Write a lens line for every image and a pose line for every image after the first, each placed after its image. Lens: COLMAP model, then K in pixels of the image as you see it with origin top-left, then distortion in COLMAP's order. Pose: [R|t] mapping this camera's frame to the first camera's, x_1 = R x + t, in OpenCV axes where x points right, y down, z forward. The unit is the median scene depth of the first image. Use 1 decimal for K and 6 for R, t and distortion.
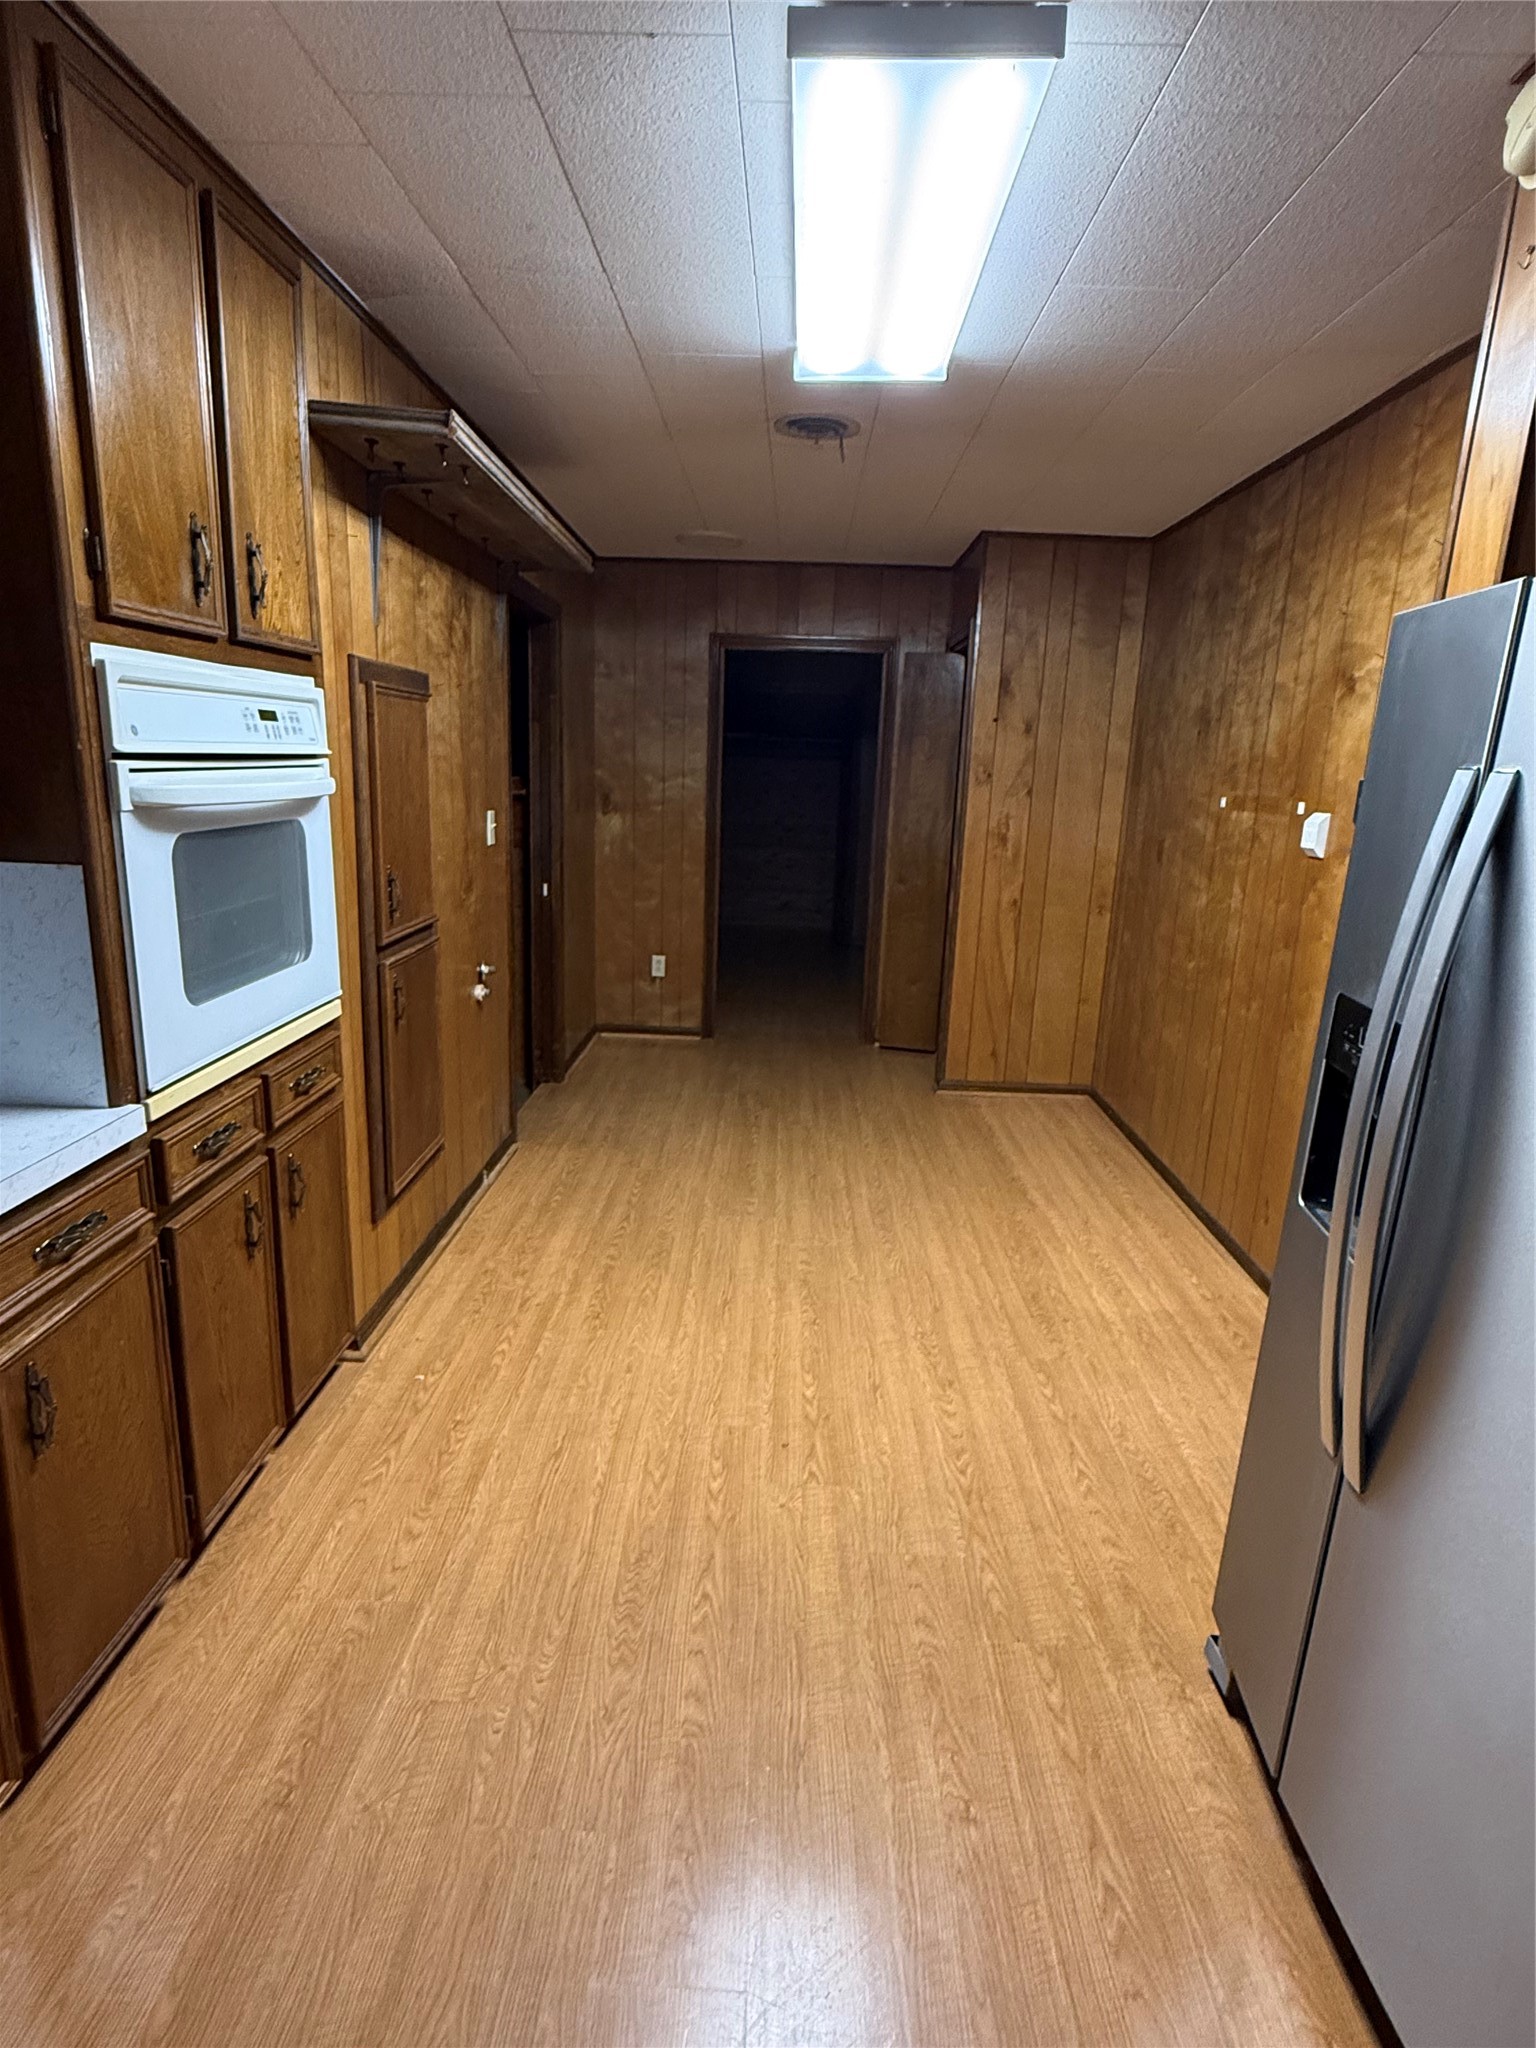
lens RADIAL K [[1106.1, 0, 768.0], [0, 1106.1, 1024.0], [0, 0, 1]] dist [0.000338, -0.000309]
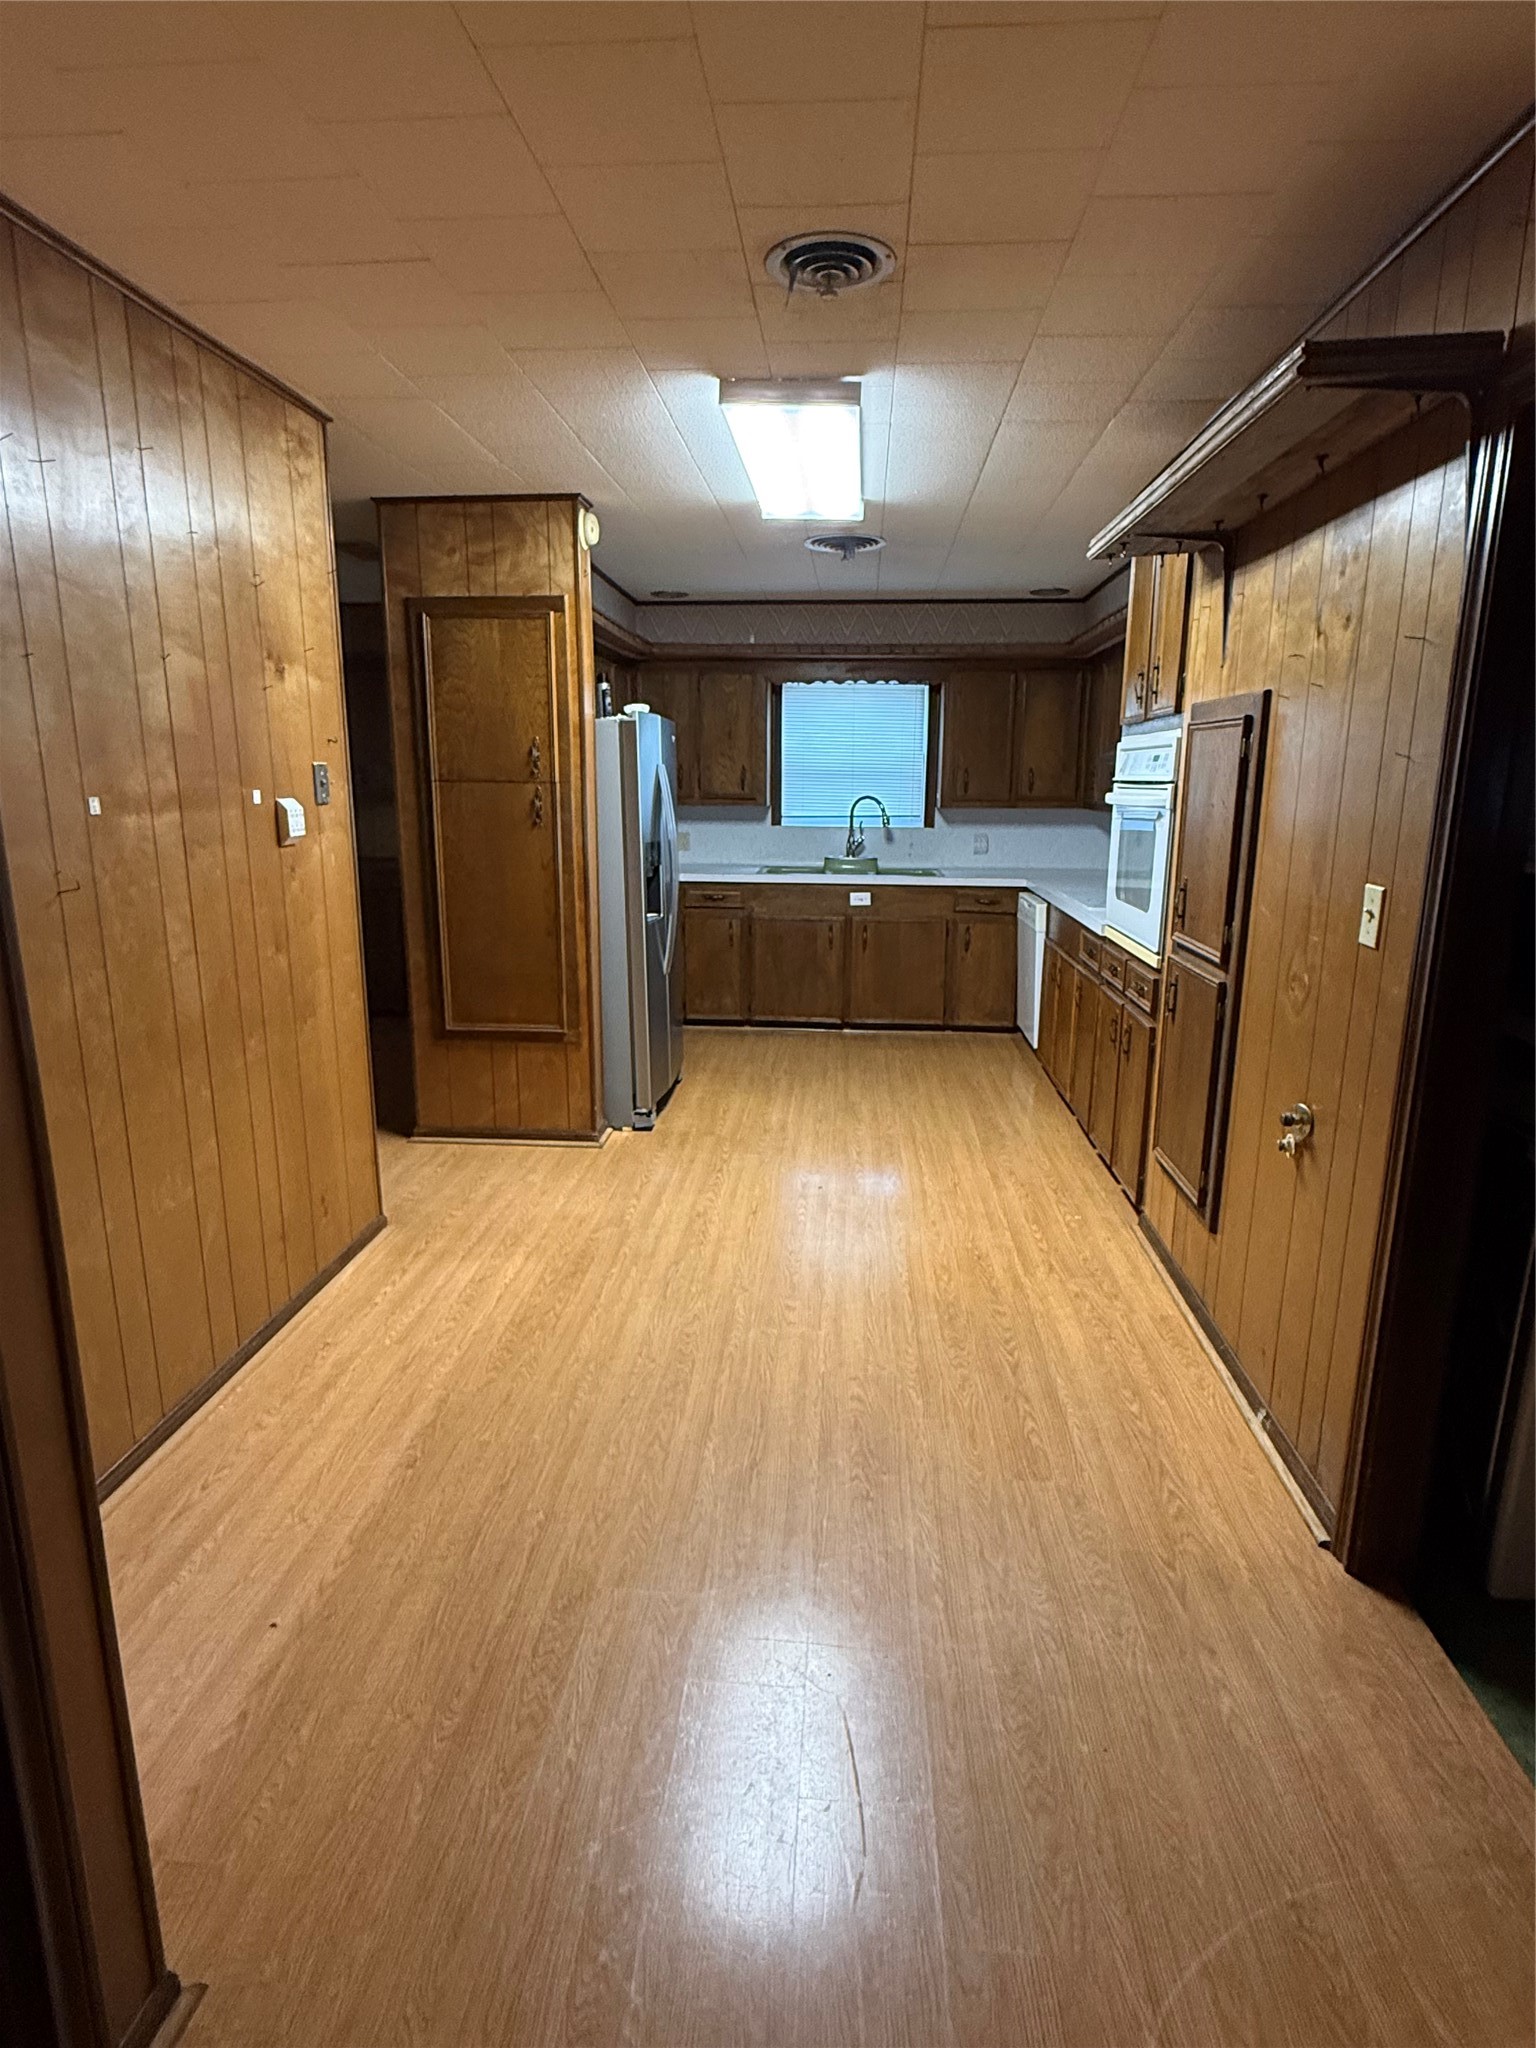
lens RADIAL K [[1106.1, 0, 768.0], [0, 1106.1, 1024.0], [0, 0, 1]] dist [0.000338, -0.000309]
pose [[-0.997442, -0.057705, 0.042185, 0.031100], [-0.032919, 0.894683, 0.445488, -0.467403], [-0.063449, 0.442959, -0.894294, 1.967111]]
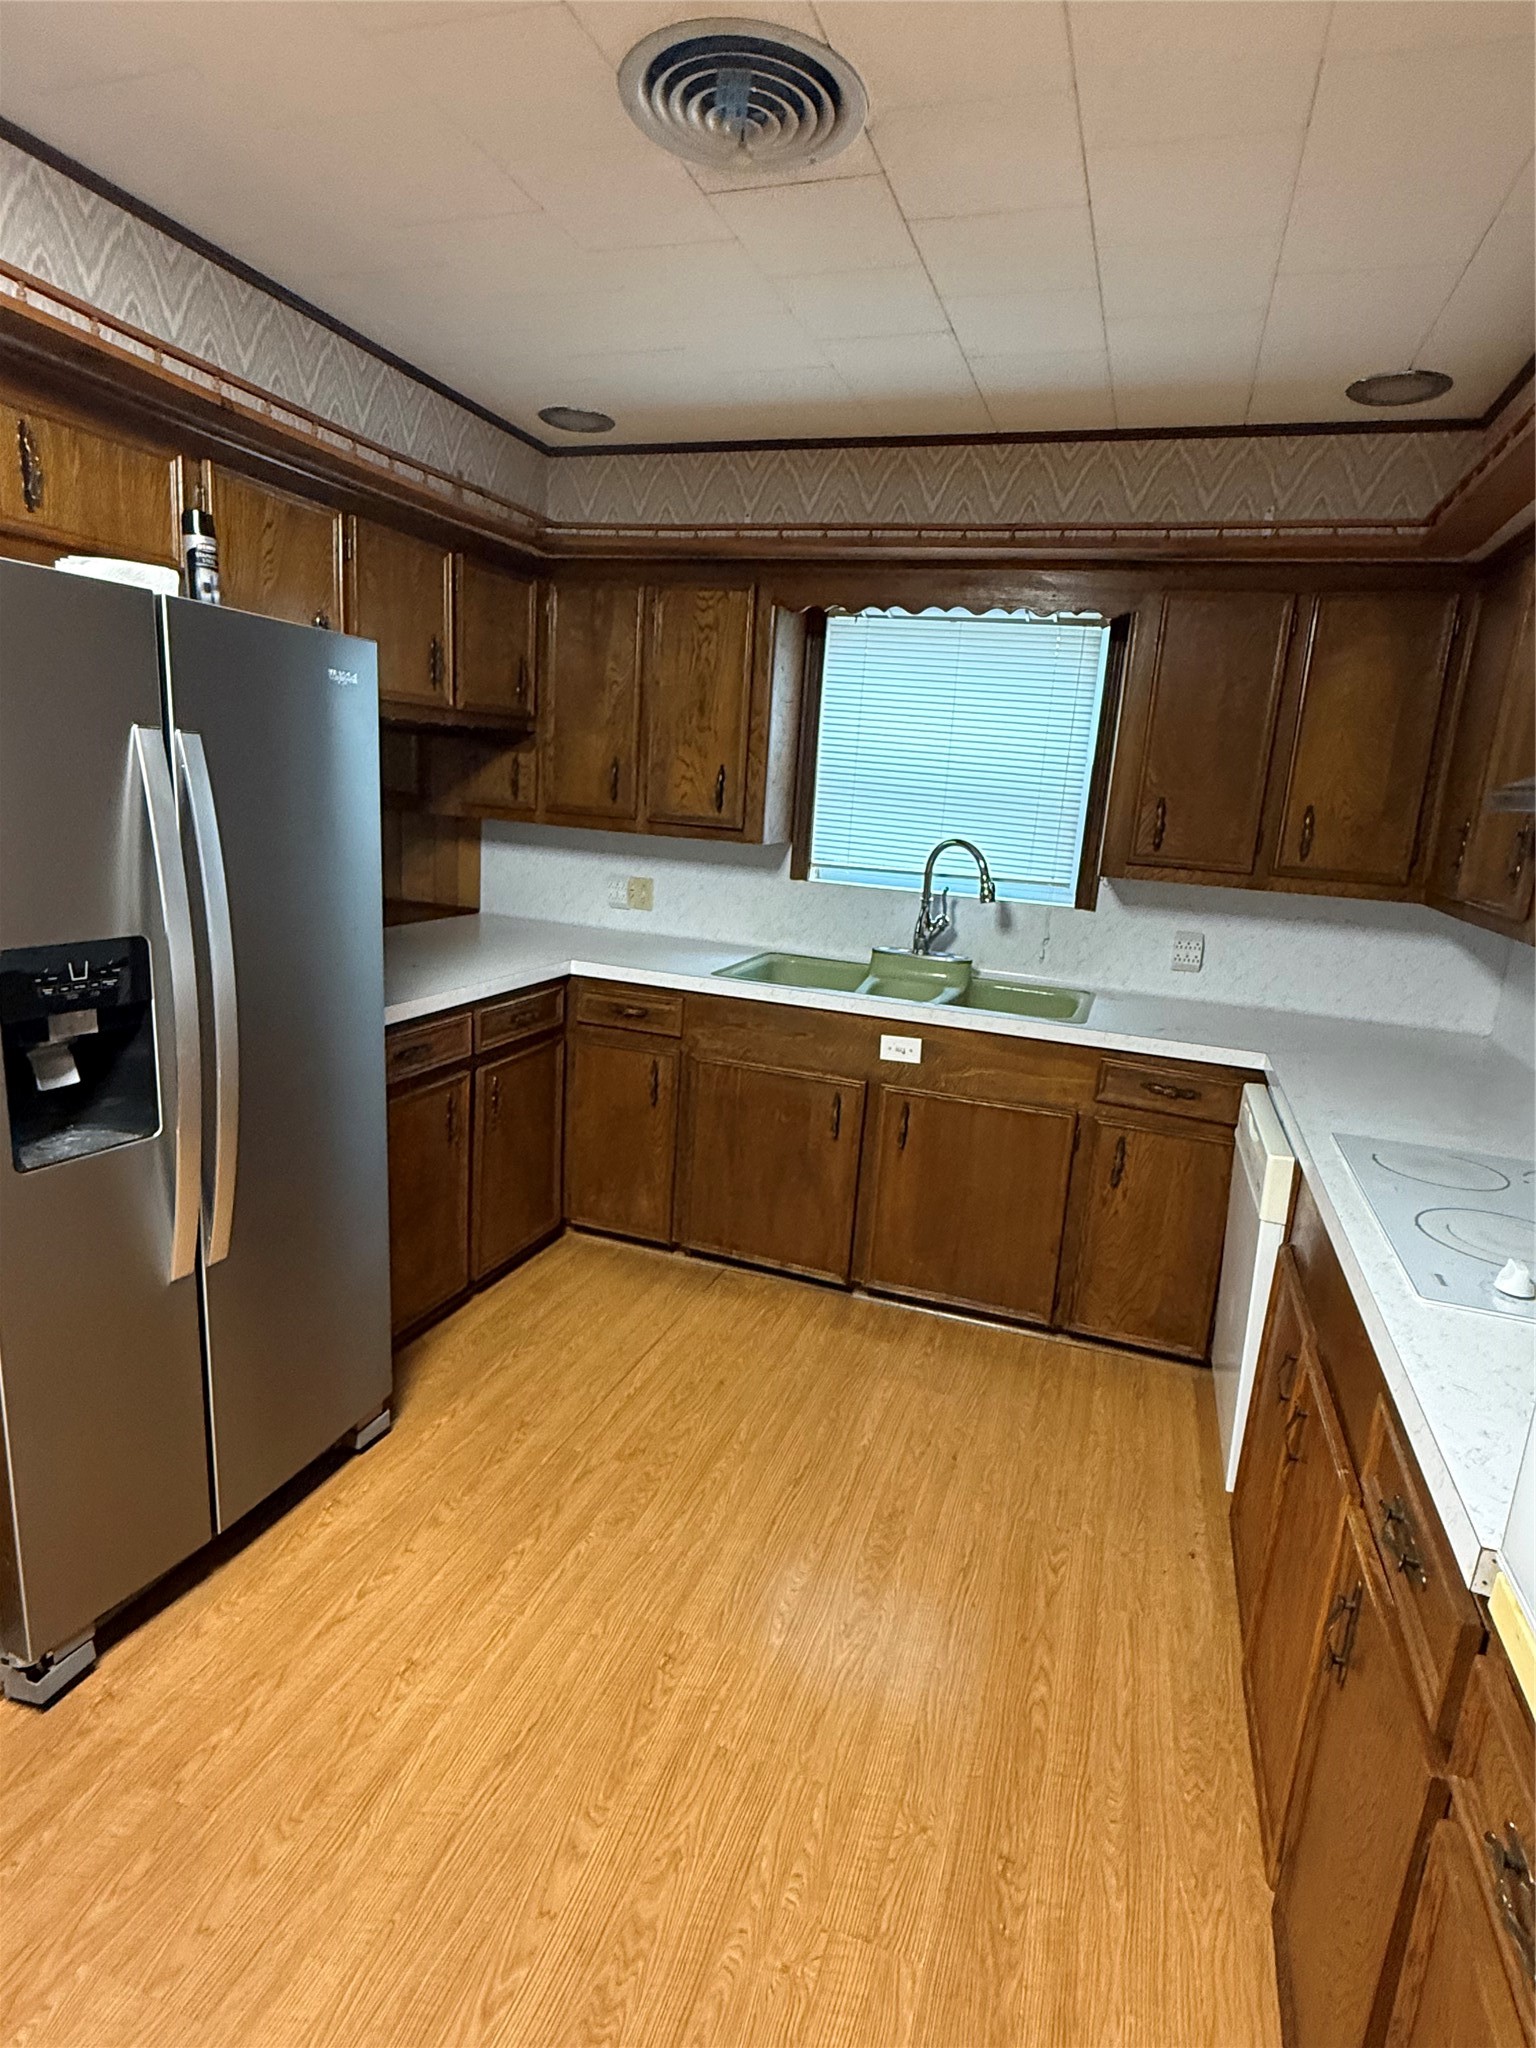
lens RADIAL K [[1106.1, 0, 768.0], [0, 1106.1, 1024.0], [0, 0, 1]] dist [0.000338, -0.000309]
pose [[-0.947108, -0.168652, 0.273025, -0.204320], [-0.031115, 0.895022, 0.444935, -0.221478], [-0.319402, 0.412907, -0.852930, 0.865719]]
